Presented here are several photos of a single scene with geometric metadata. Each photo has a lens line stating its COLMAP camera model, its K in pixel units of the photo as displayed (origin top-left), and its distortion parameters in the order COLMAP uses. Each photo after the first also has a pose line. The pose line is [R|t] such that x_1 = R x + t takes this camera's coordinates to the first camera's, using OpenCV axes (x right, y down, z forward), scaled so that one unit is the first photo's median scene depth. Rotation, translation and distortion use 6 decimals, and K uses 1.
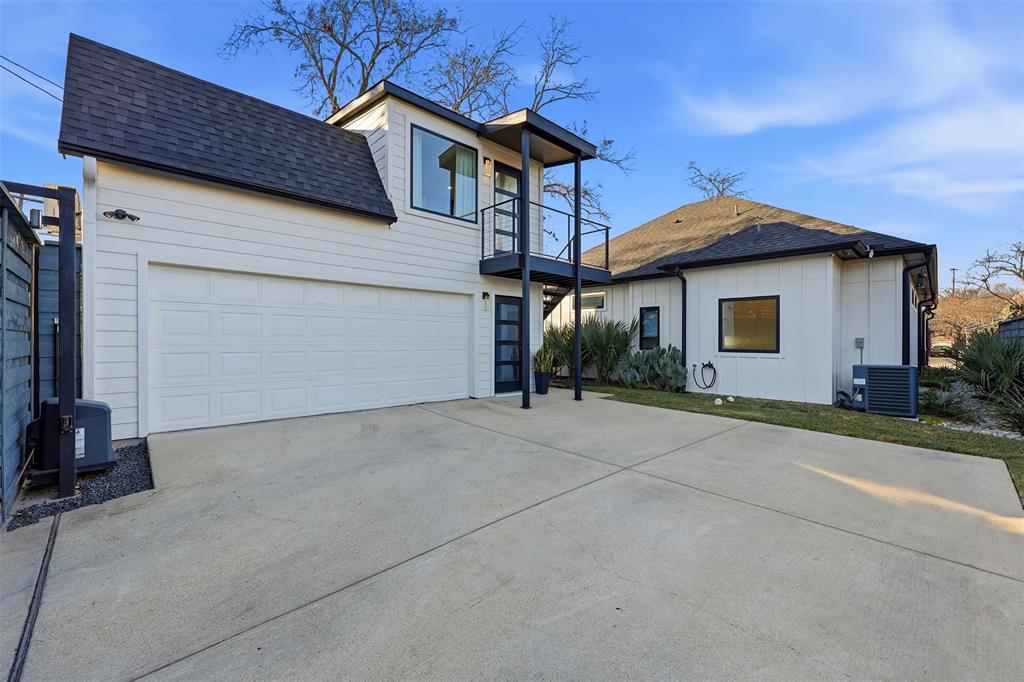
lens RADIAL K [[417.4, 0, 515.3], [0, 417.4, 338.4], [0, 0, 1]] dist [-0.001009, 0.000219]
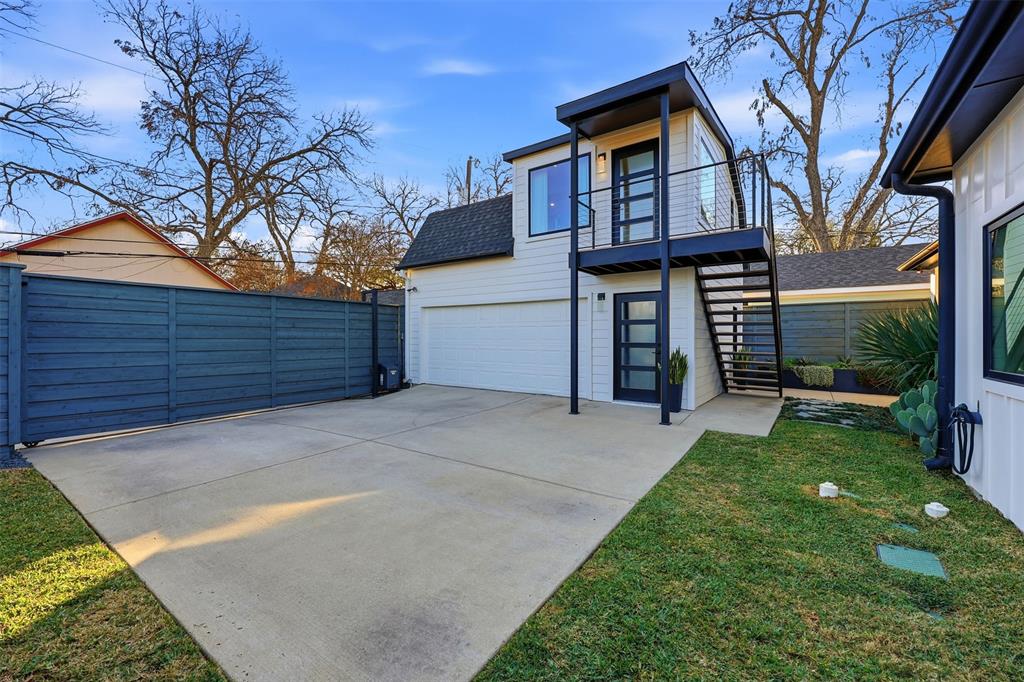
lens RADIAL K [[417.4, 0, 516.6], [0, 417.4, 342.9], [0, 0, 1]] dist [-0.001009, 0.000219]
pose [[0.214080, 0.004136, -0.976807, 0.835134], [0.004656, 0.999975, 0.005254, -0.001075], [0.976805, -0.005672, 0.214056, 0.595498]]
